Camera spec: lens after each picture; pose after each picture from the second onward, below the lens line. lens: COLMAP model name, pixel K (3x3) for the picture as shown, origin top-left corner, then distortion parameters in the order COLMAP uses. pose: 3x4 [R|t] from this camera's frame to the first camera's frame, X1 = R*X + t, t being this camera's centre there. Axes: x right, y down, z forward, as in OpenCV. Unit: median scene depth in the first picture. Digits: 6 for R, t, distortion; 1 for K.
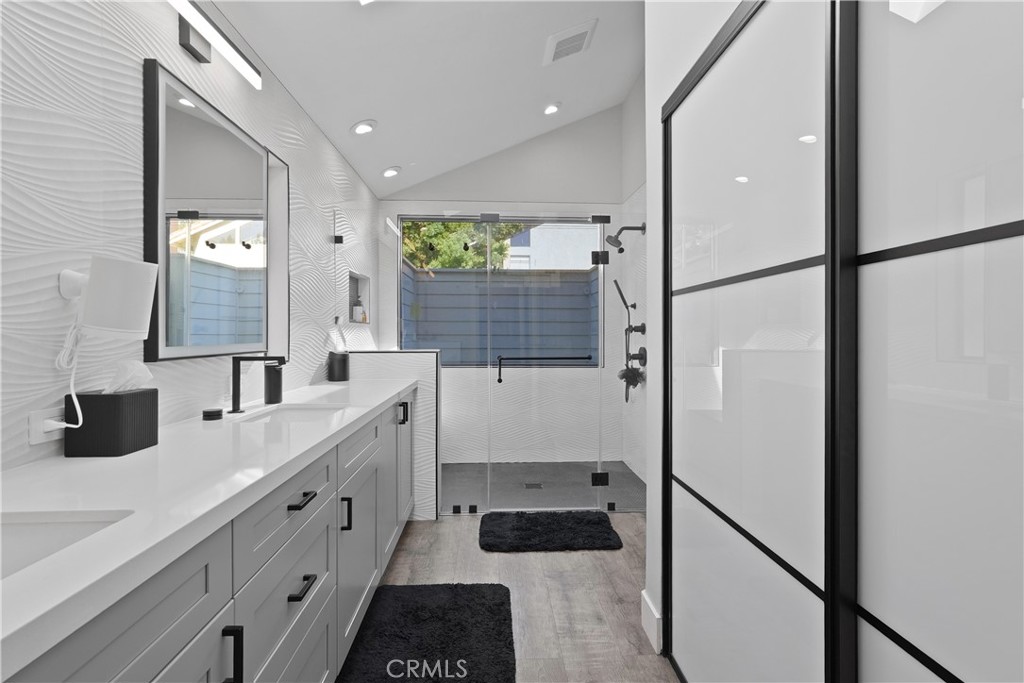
lens RADIAL K [[462.1, 0, 510.3], [0, 462.1, 337.5], [0, 0, 1]] dist [-0.011009, 0.003310]
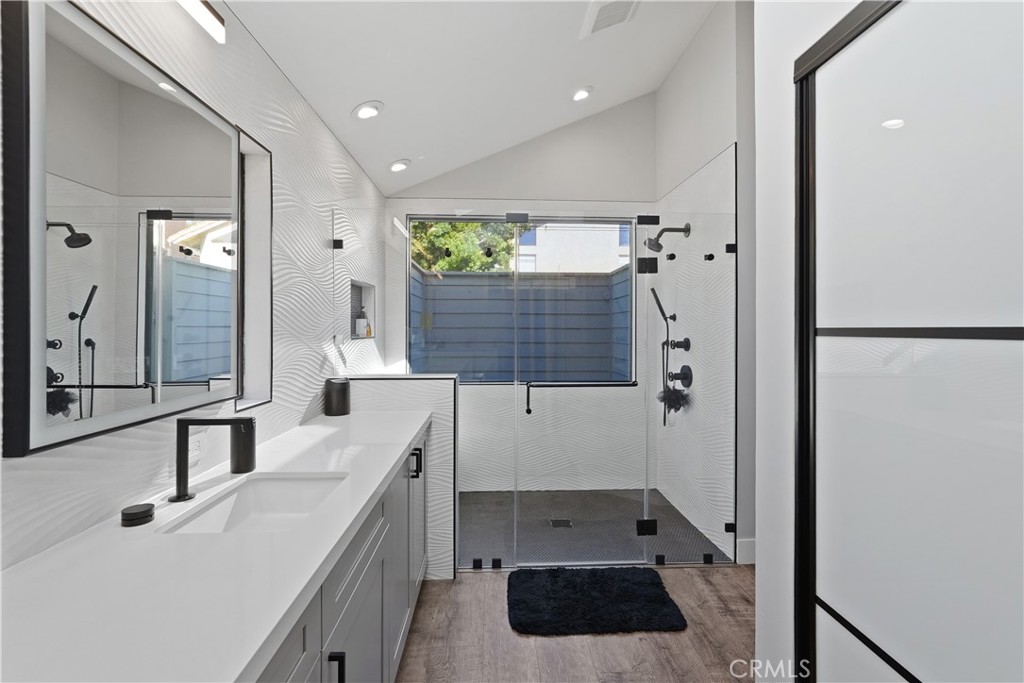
lens RADIAL K [[462.1, 0, 515.4], [0, 462.1, 335.4], [0, 0, 1]] dist [-0.011009, 0.003310]
pose [[0.999999, 0.000769, -0.001153, -0.048004], [-0.000771, 0.999997, -0.002366, -0.044962], [0.001151, 0.002367, 0.999997, 0.162865]]
